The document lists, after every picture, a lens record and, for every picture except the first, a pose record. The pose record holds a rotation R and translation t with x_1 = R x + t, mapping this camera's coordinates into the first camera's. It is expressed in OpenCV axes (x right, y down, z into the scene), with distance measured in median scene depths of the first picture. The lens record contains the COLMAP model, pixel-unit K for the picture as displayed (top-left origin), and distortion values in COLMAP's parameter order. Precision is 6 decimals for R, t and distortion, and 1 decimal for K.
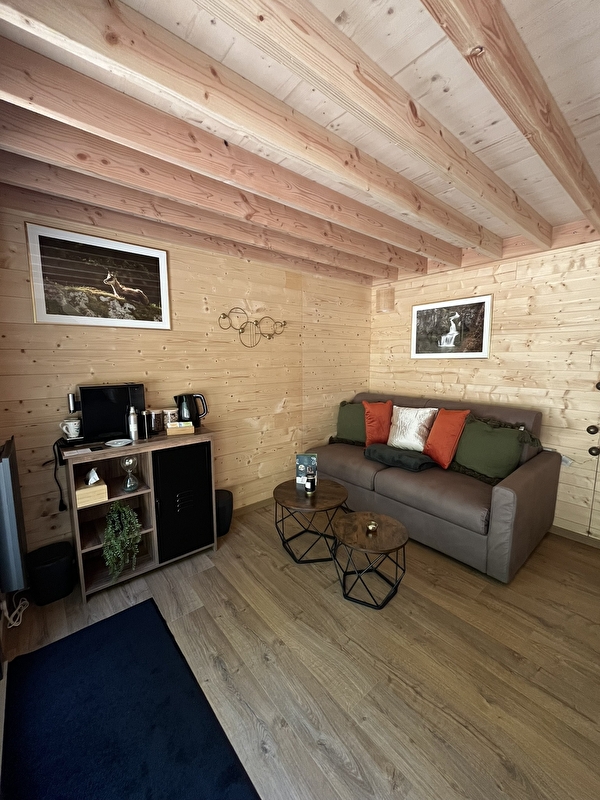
lens RADIAL K [[327.4, 0, 302.7], [0, 327.4, 399.6], [0, 0, 1]] dist [0.002236, -0.000407]
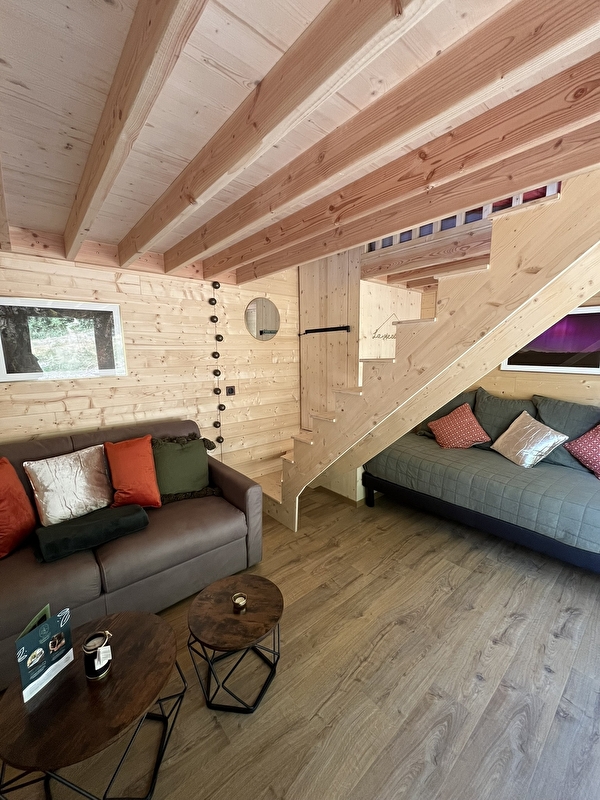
lens RADIAL K [[322.5, 0, 303.8], [0, 322.5, 401.1], [0, 0, 1]] dist [0.004792, -0.000243]
pose [[-0.010399, -0.146677, 0.989130, -0.594728], [0.137623, 0.979560, 0.146705, -0.216097], [-0.990430, 0.137652, 0.009999, 0.929389]]
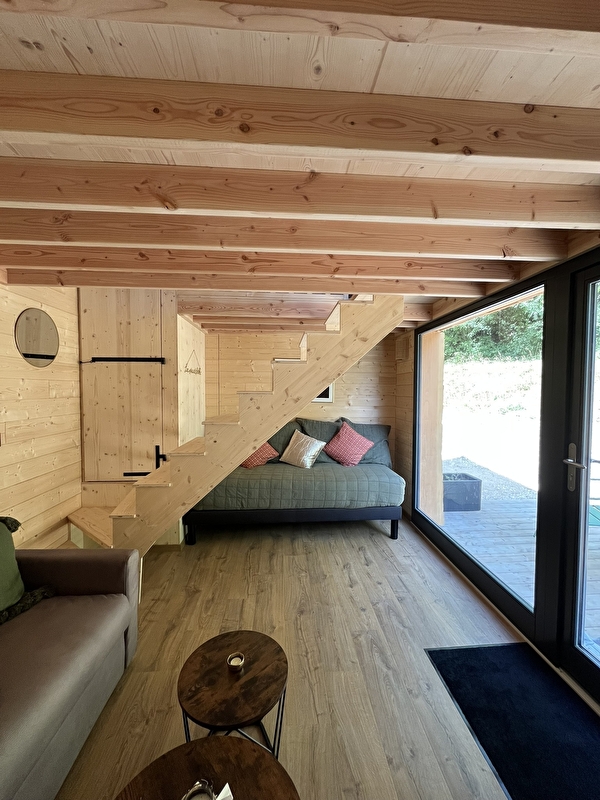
lens RADIAL K [[322.5, 0, 299.4], [0, 322.5, 401.6], [0, 0, 1]] dist [0.004792, -0.000243]
pose [[-0.801613, -0.027352, 0.597218, -0.350642], [0.072270, 0.987194, 0.142216, -0.296192], [-0.593460, 0.157163, -0.789370, 1.655483]]
